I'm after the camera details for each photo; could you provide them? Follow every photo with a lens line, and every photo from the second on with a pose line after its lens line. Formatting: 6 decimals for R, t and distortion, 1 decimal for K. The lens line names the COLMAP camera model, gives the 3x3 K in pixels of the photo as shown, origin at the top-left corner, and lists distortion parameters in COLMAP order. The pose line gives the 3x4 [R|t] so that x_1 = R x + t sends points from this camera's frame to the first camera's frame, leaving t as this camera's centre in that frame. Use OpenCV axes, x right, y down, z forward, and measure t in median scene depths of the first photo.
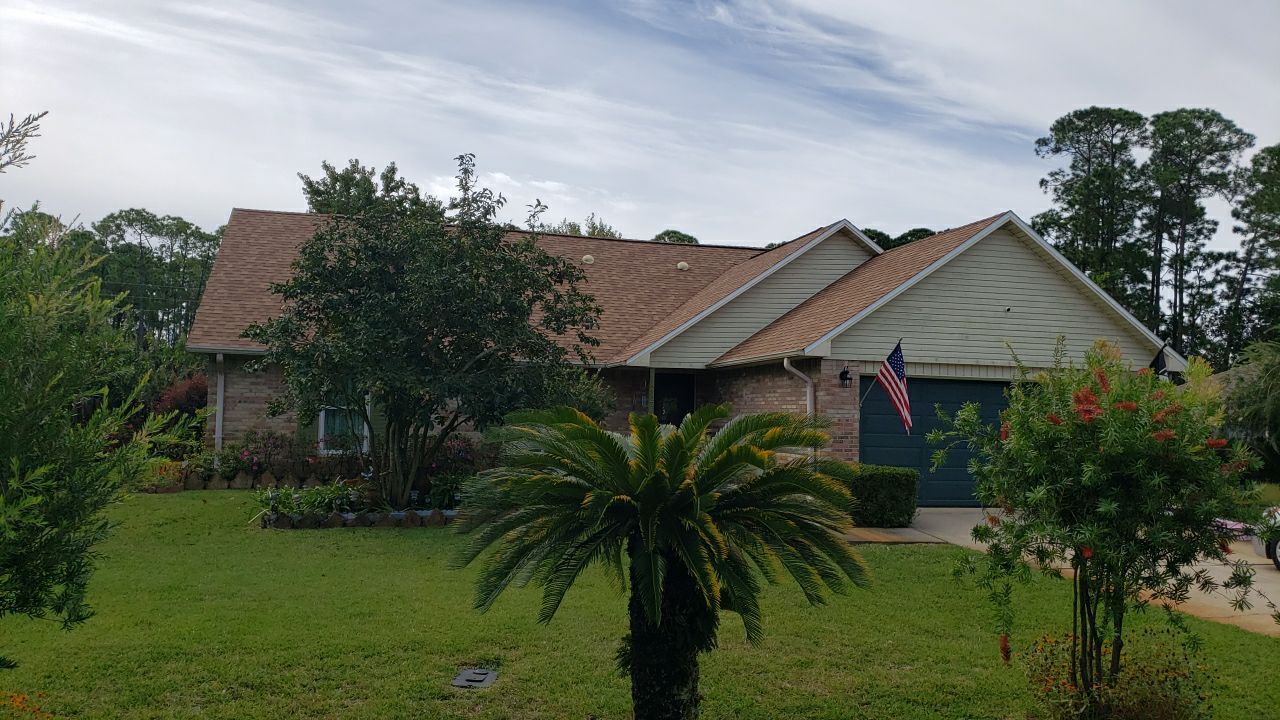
lens RADIAL K [[1062.3, 0, 640.0], [0, 1062.3, 360.0], [0, 0, 1]] dist [0.056902, -0.013800]
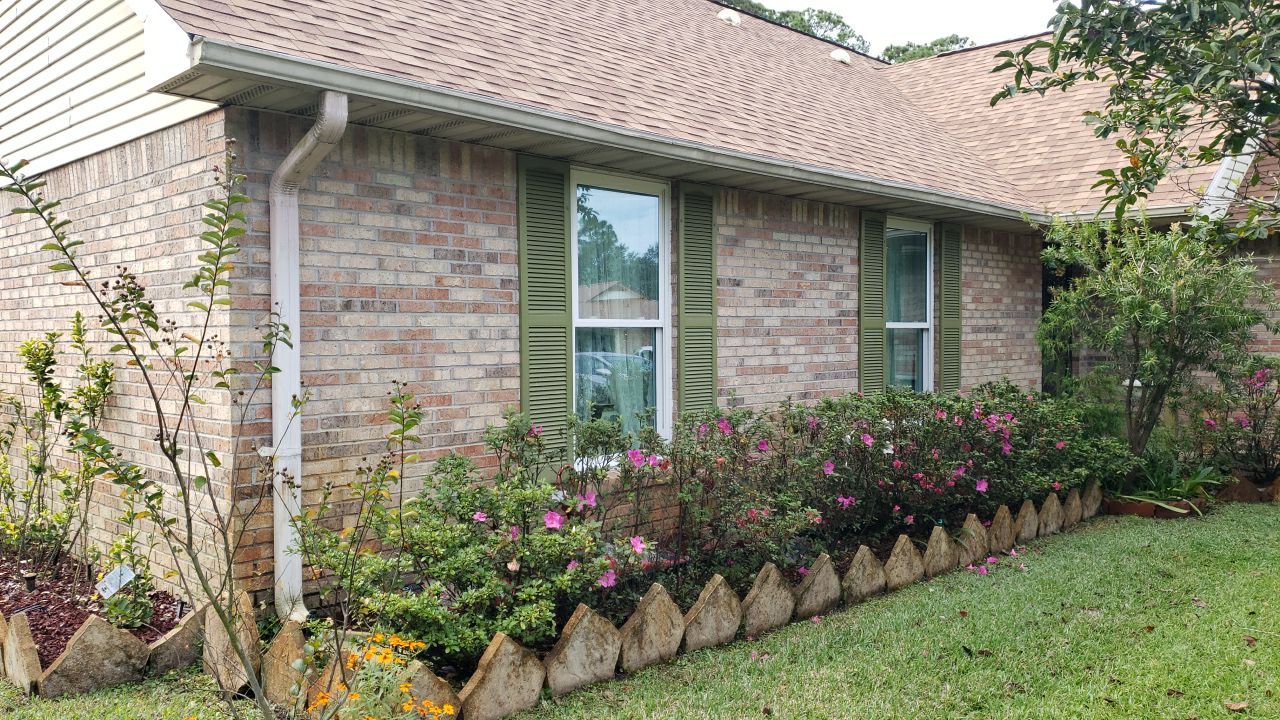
lens RADIAL K [[1030.9, 0, 637.1], [0, 1030.9, 390.7], [0, 0, 1]] dist [0.044412, -0.013948]
pose [[0.874635, -0.049961, 0.482201, -0.112574], [-0.007318, 0.993201, 0.116179, 0.007752], [-0.484727, -0.105143, 0.868323, 0.194762]]
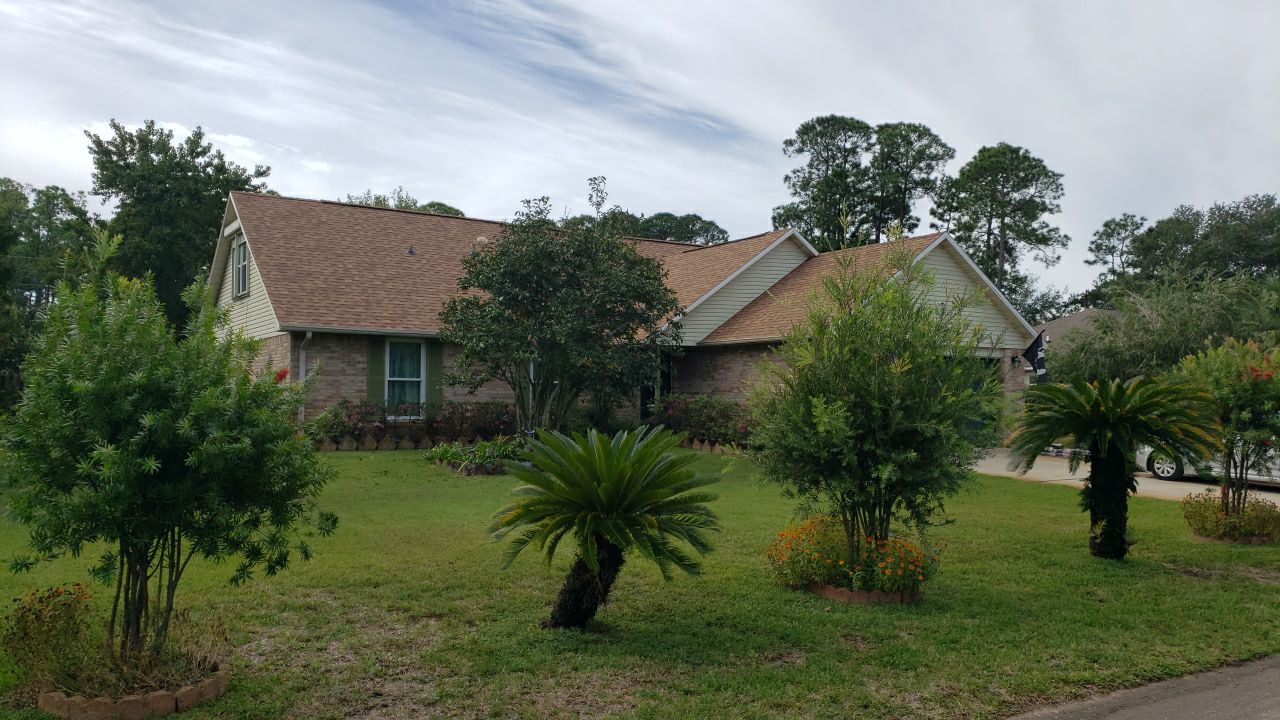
lens RADIAL K [[1030.9, 0, 637.1], [0, 1030.9, 390.7], [0, 0, 1]] dist [0.044412, -0.013948]
pose [[0.961208, -0.009179, 0.275673, -0.091337], [-0.007615, 0.998182, 0.059788, -0.002941], [-0.275720, -0.059568, 0.959390, -0.034464]]
